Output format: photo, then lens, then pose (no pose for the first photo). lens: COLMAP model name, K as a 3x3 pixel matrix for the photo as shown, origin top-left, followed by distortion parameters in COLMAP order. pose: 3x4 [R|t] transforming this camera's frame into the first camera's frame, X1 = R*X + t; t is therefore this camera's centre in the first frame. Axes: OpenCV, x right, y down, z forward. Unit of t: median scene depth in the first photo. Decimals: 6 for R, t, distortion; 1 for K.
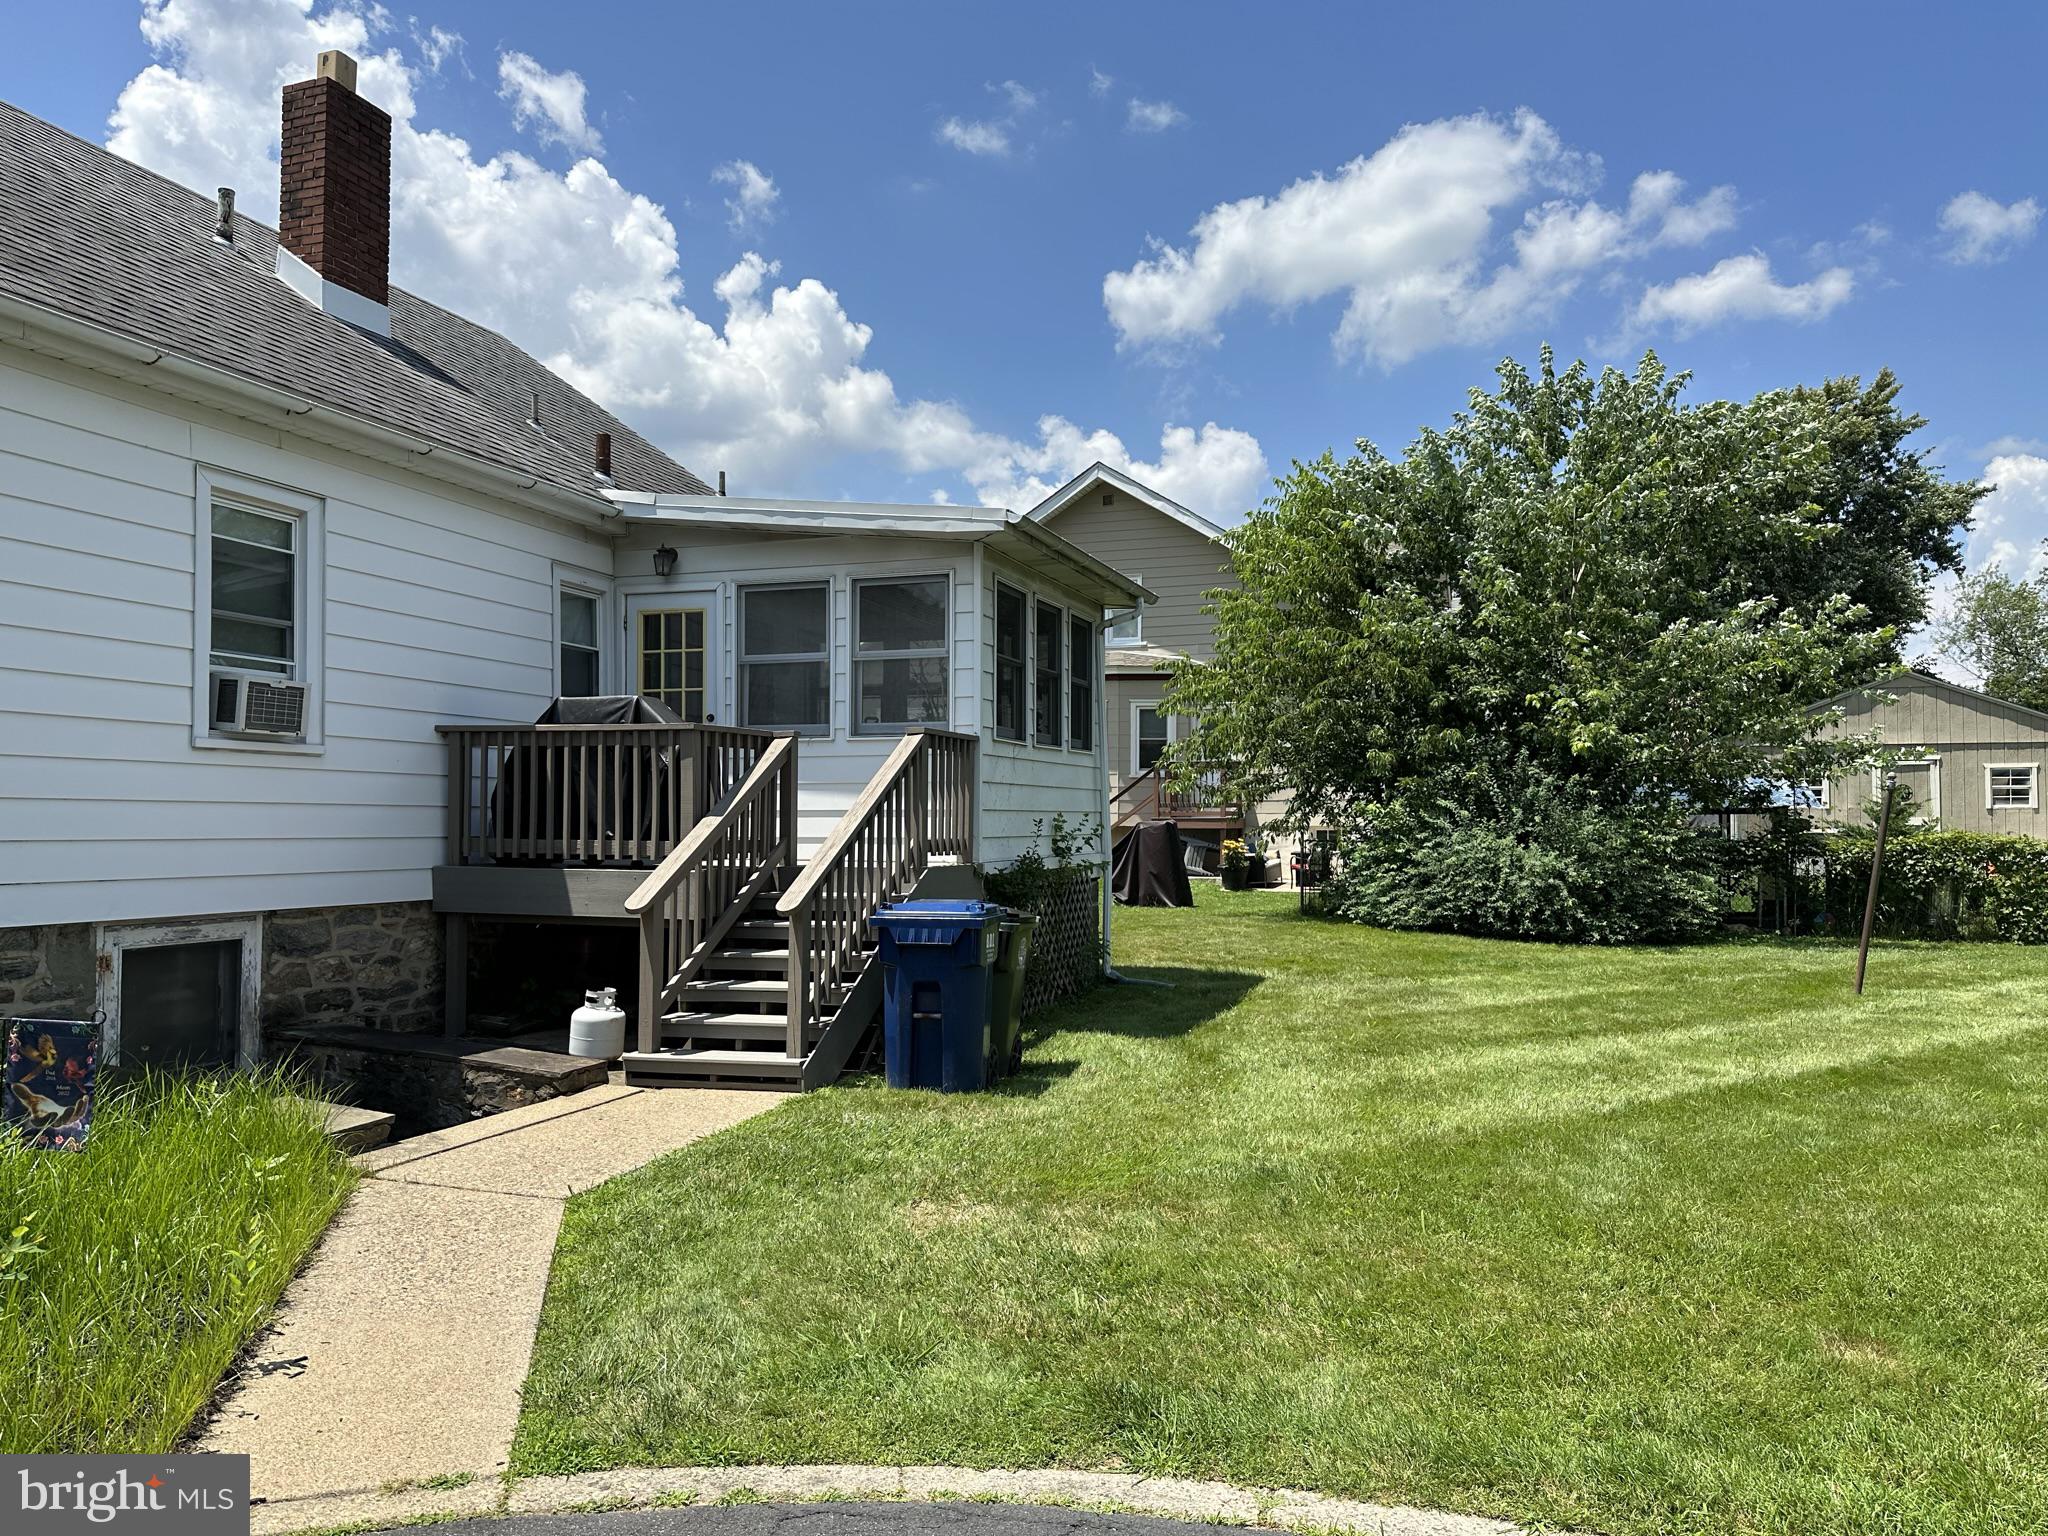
lens RADIAL K [[1457.2, 0, 1031.9], [0, 1457.2, 758.1], [0, 0, 1]] dist [0.046676, -0.055163]
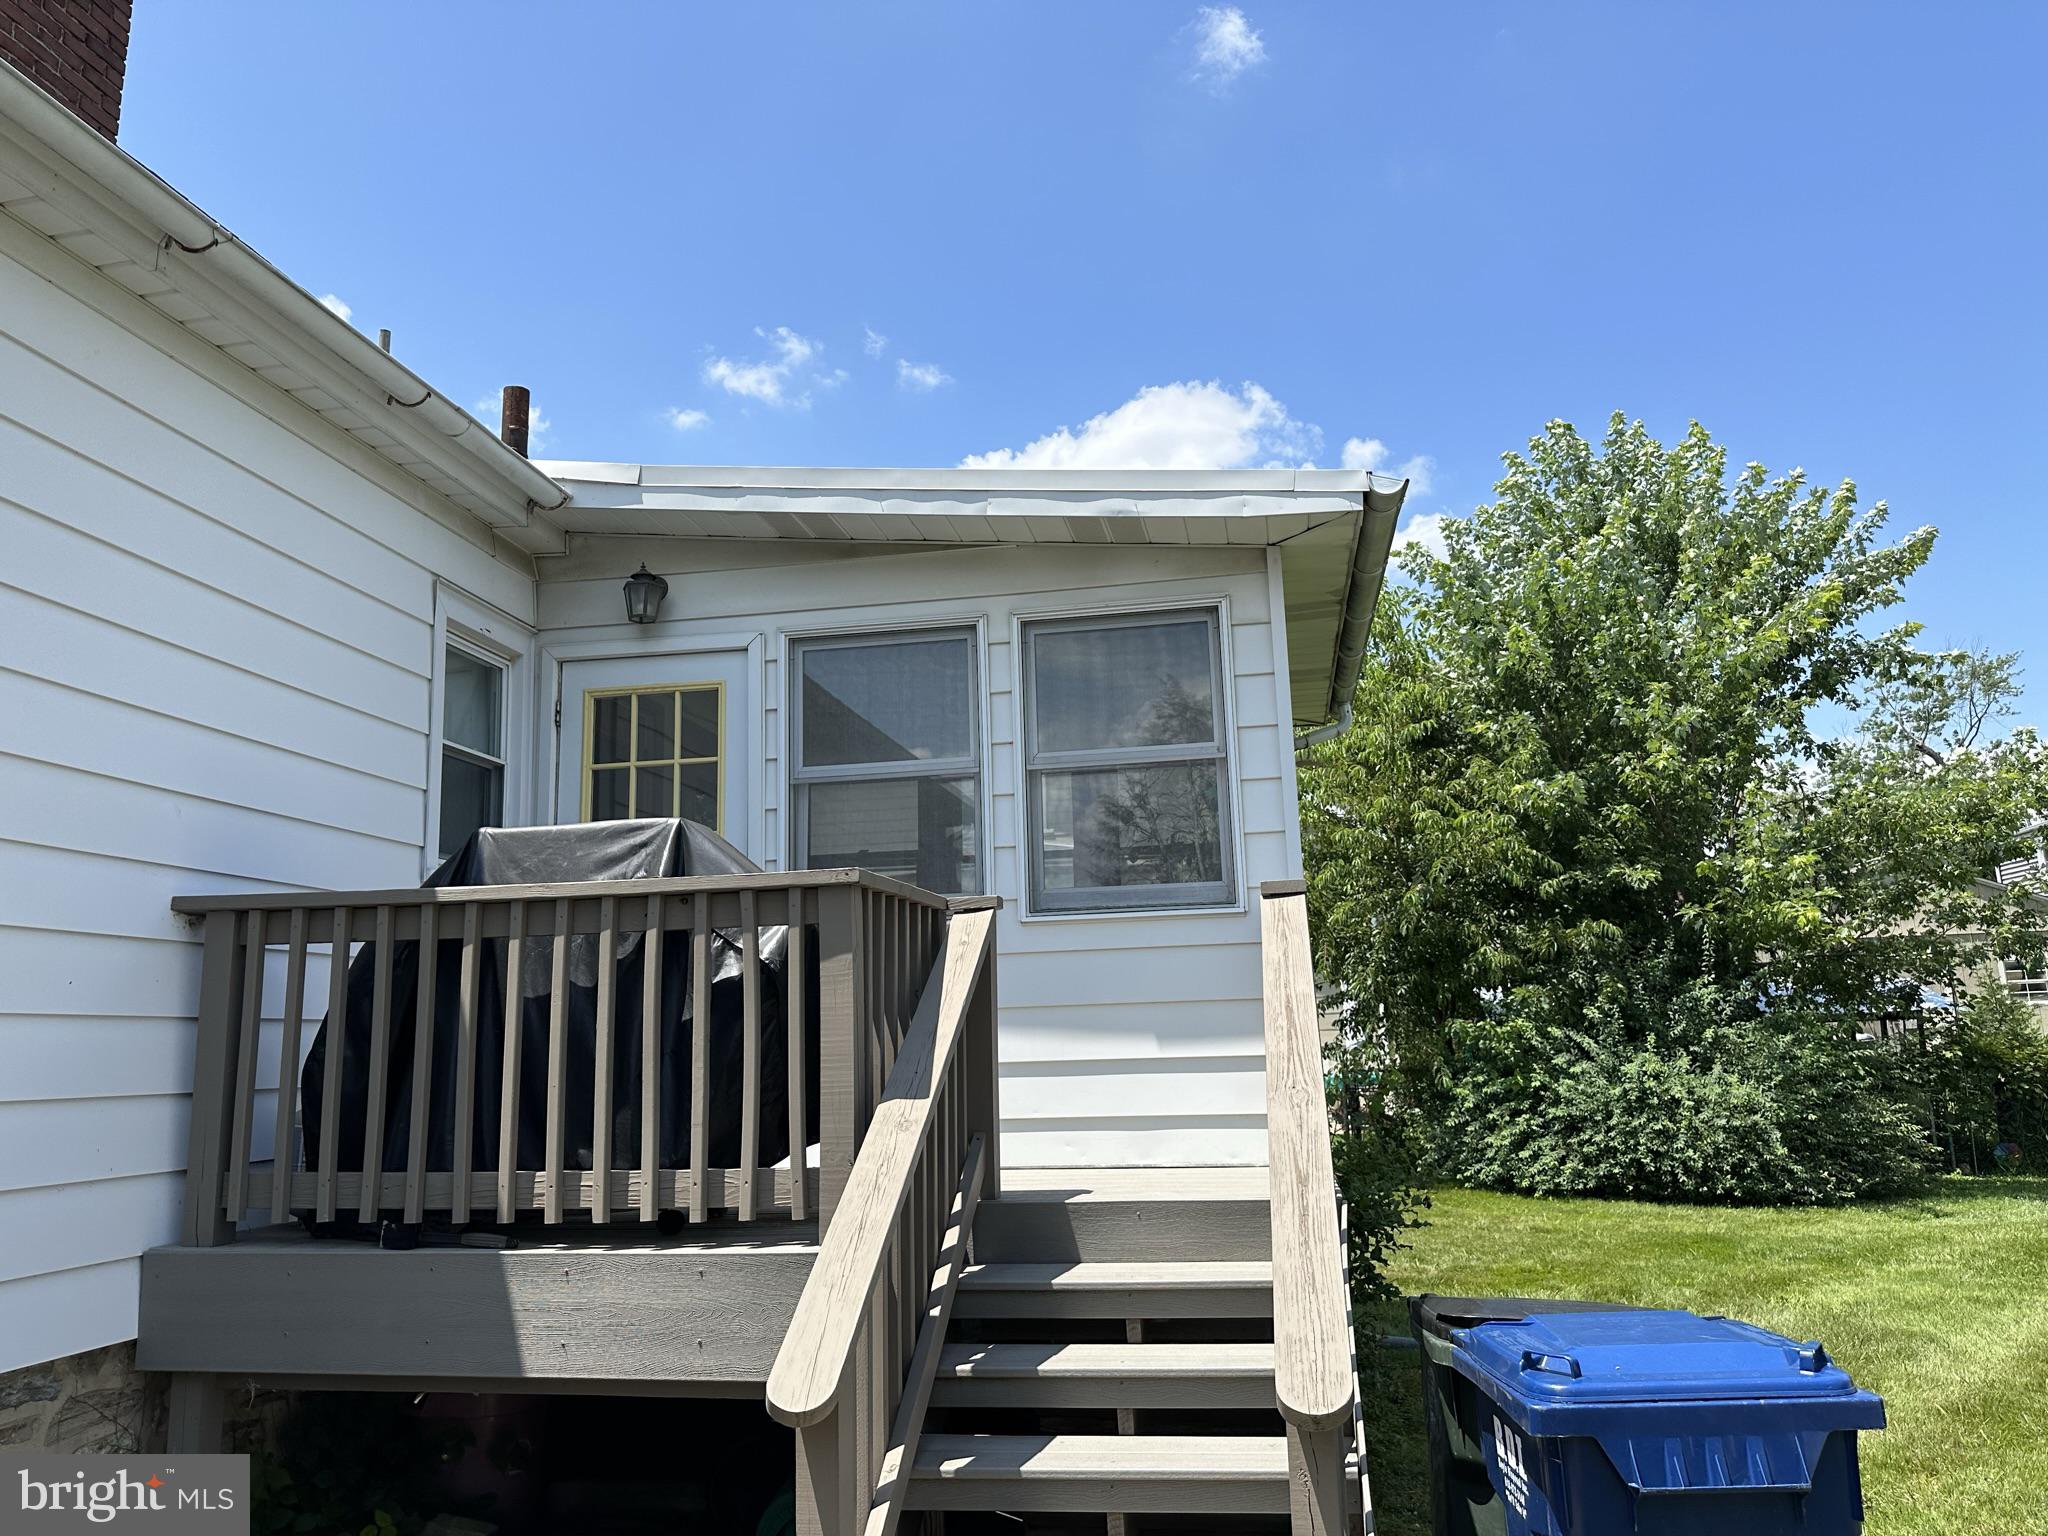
lens RADIAL K [[1450.9, 0, 1012.4], [0, 1450.9, 735.1], [0, 0, 1]] dist [-0.002297, -0.008241]
pose [[0.987954, 0.000922, 0.154743, -0.201107], [0.025198, 0.985677, -0.166754, 0.006783], [-0.152680, 0.168644, 0.973780, 0.475271]]
